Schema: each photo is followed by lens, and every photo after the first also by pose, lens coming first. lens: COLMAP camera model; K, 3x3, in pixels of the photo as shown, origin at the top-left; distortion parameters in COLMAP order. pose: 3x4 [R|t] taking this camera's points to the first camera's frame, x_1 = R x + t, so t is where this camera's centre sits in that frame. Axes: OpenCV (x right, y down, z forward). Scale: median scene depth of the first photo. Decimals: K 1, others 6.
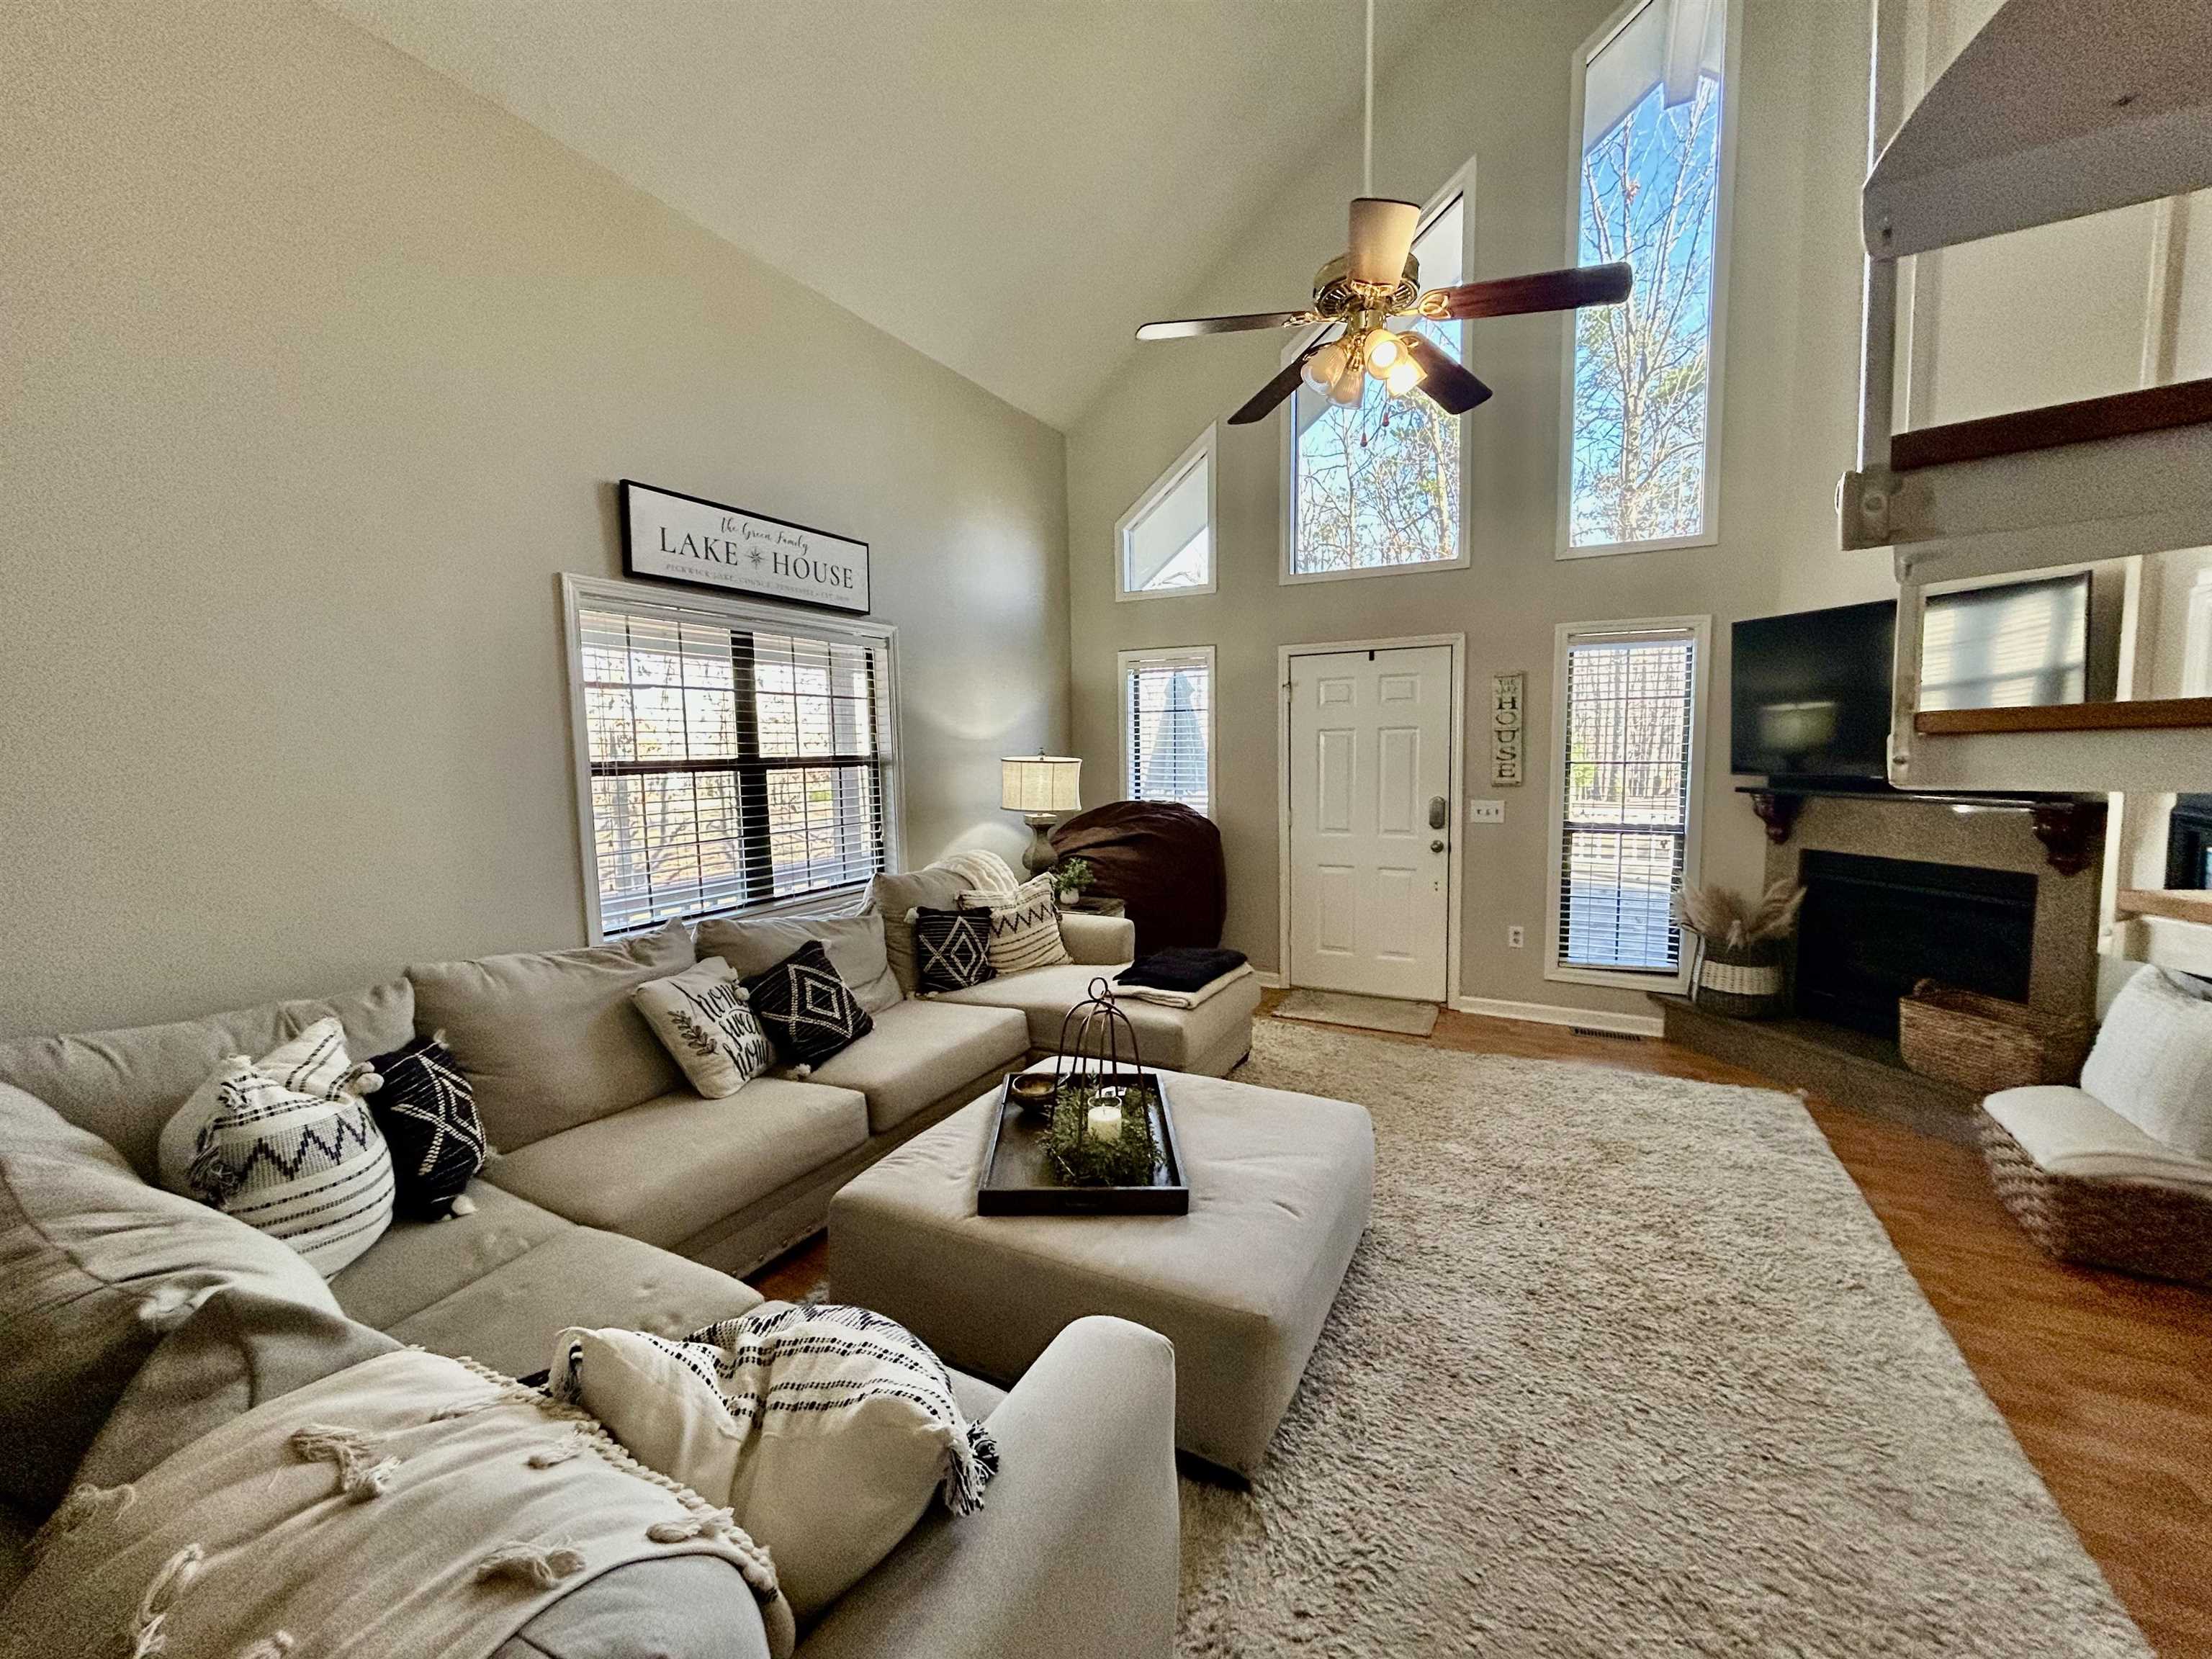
lens RADIAL K [[900.0, 0, 1105.4], [0, 900.0, 825.3], [0, 0, 1]] dist [-0.000379, -0.000082]
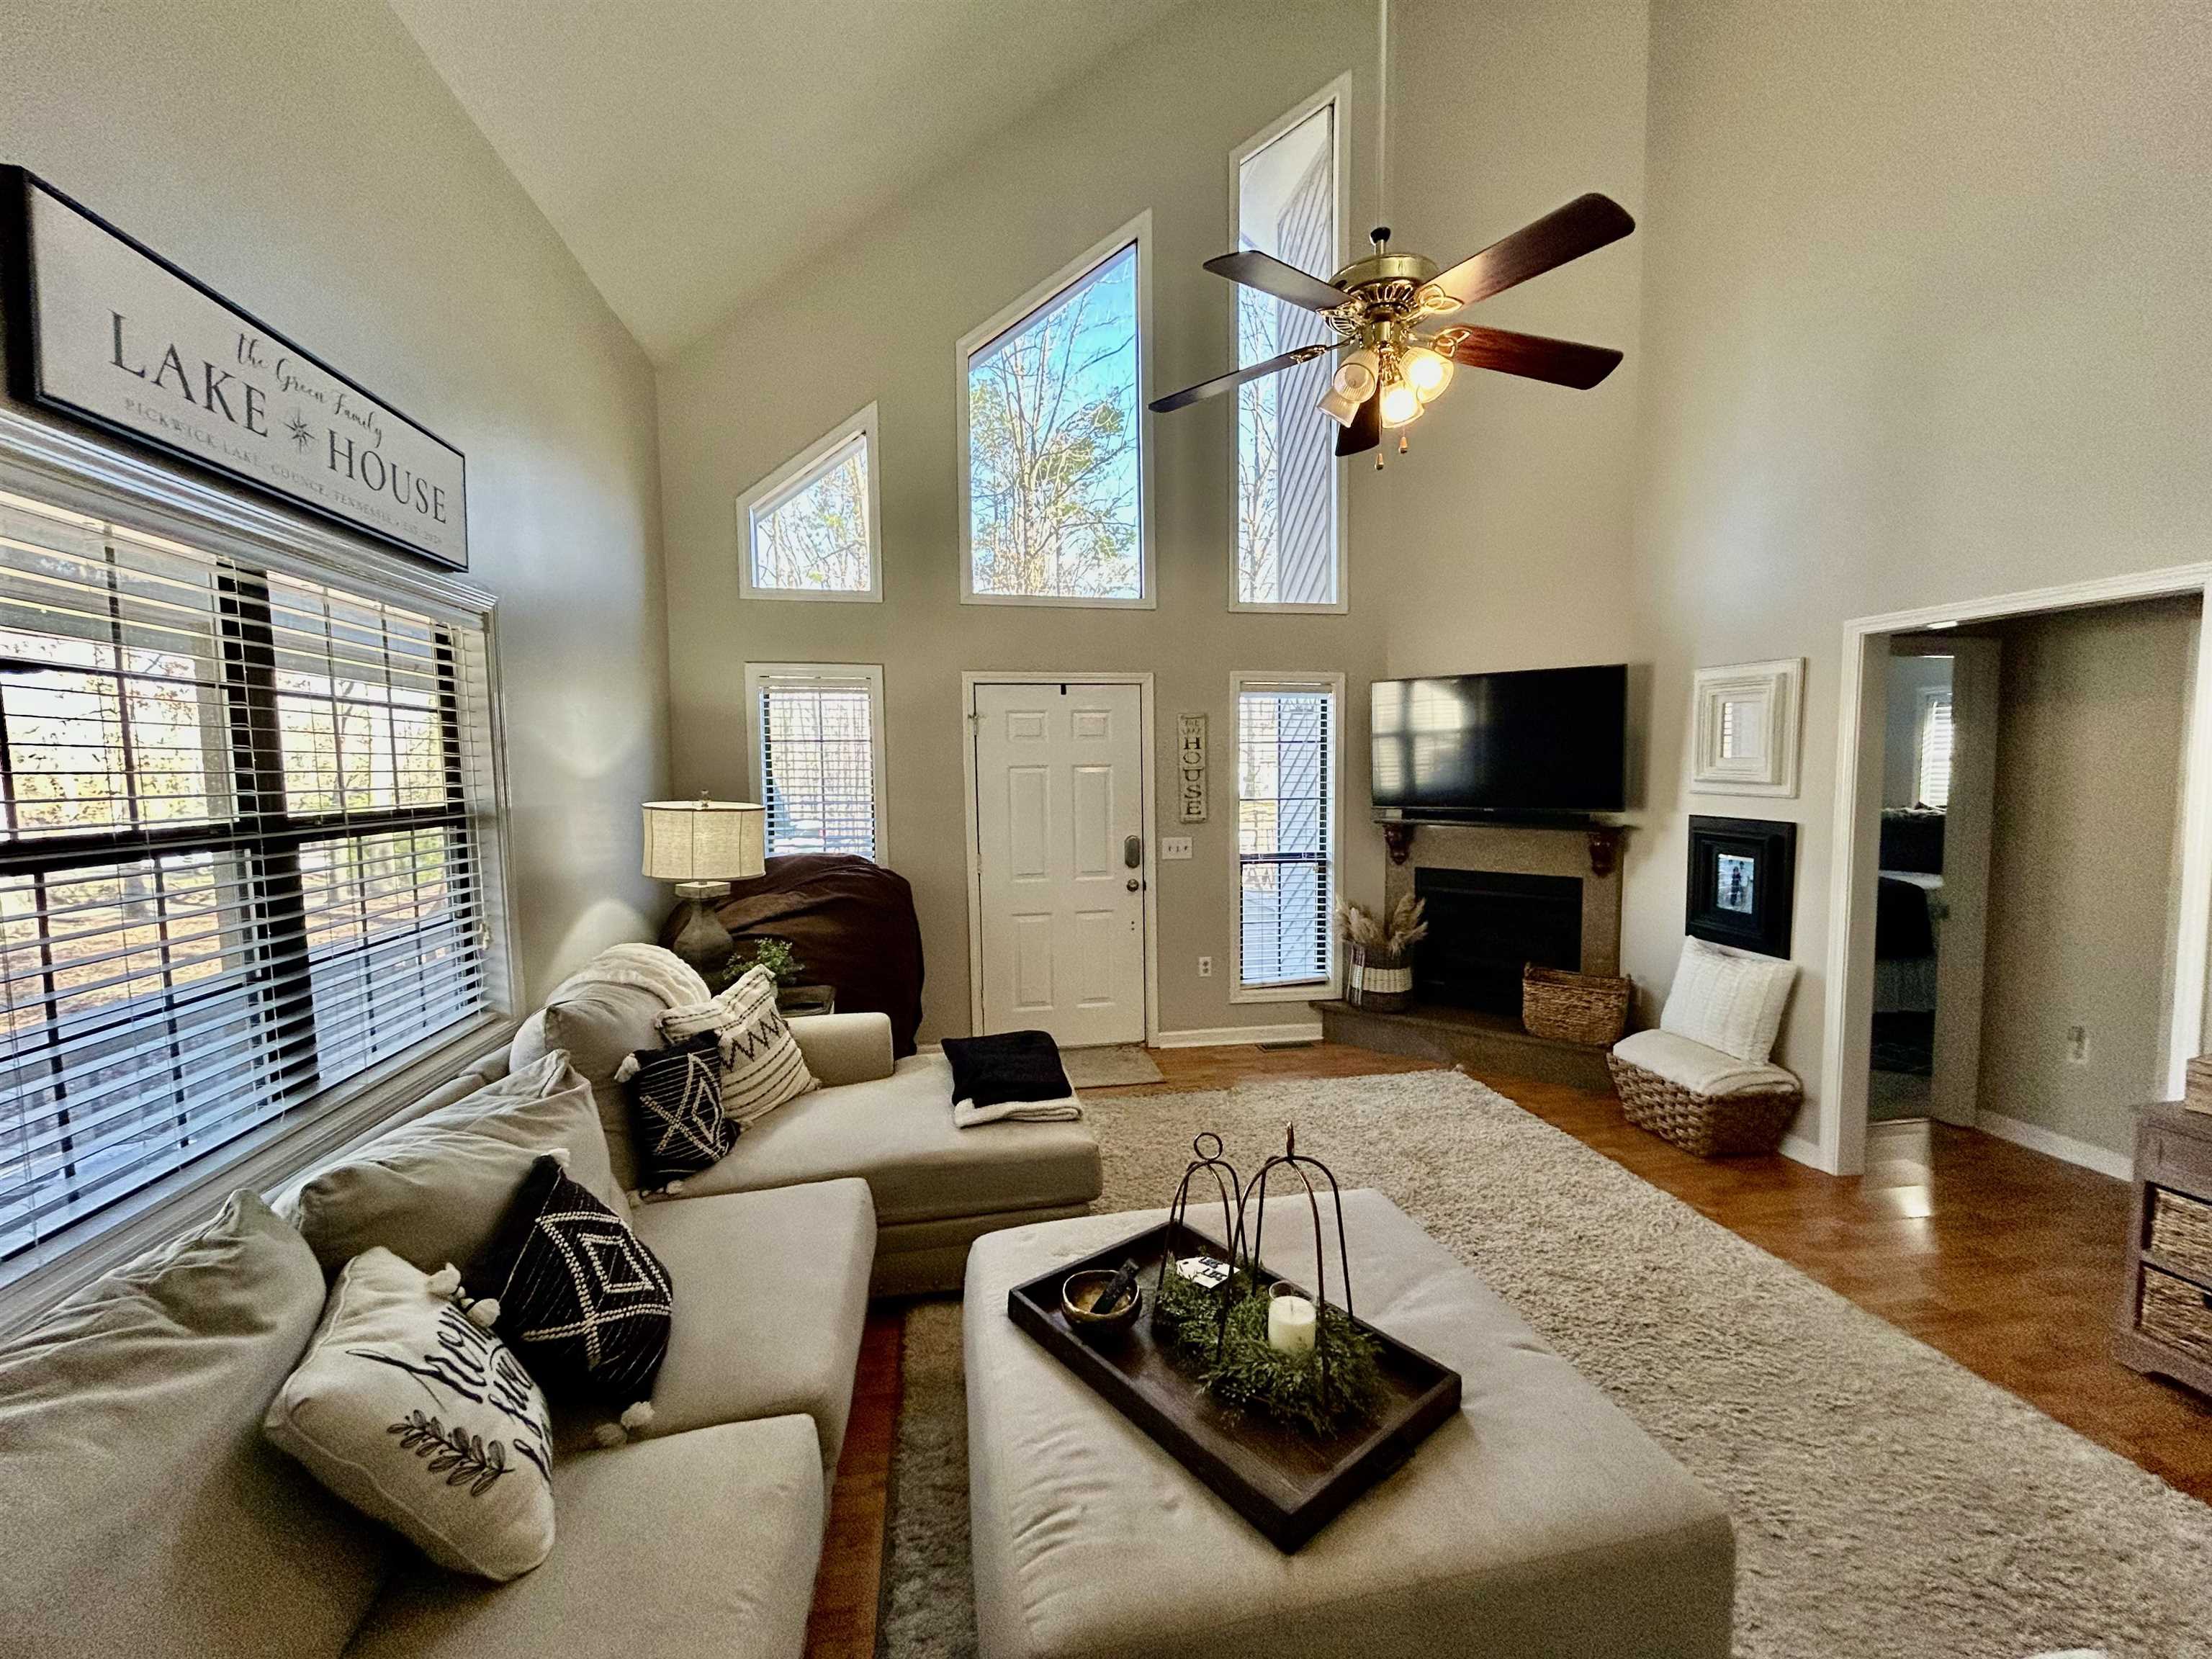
lens RADIAL K [[895.8, 0, 1109.0], [0, 895.8, 822.5], [0, 0, 1]] dist [-0.000691, 0.000316]
pose [[0.782405, -0.031794, 0.621957, -0.310251], [0.052881, 0.998481, -0.015482, -0.037720], [-0.620520, 0.045003, 0.782898, 0.286373]]
